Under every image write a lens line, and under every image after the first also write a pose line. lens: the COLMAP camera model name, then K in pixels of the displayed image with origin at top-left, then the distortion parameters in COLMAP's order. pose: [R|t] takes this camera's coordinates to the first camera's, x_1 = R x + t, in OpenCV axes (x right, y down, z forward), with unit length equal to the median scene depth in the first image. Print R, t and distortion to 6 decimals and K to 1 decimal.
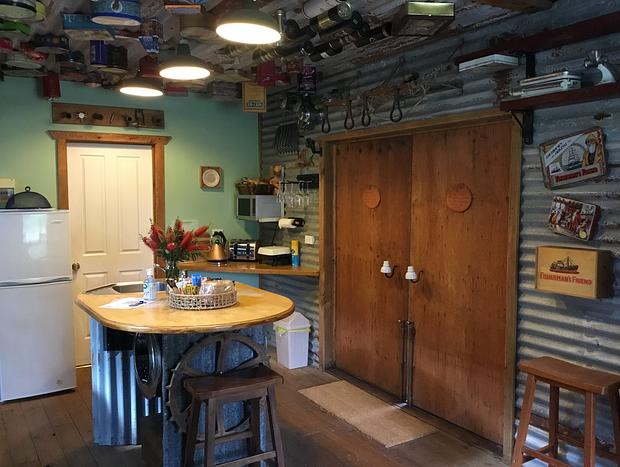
lens RADIAL K [[568.8, 0, 310.6], [0, 568.8, 236.5], [0, 0, 1]] dist [0.012369, 0.000000]
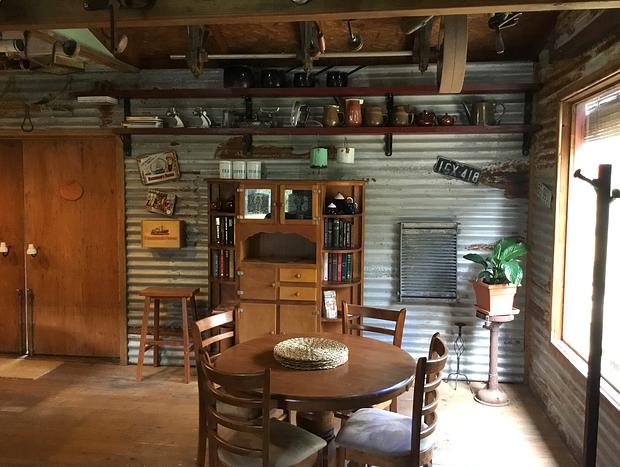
lens RADIAL K [[568.8, 0, 311.0], [0, 568.8, 232.7], [0, 0, 1]] dist [0.012369, 0.000000]
pose [[0.655575, -0.050457, 0.753442, -0.469337], [0.048006, 0.998532, 0.025100, 0.031890], [-0.753602, 0.019715, 0.657035, -0.393205]]
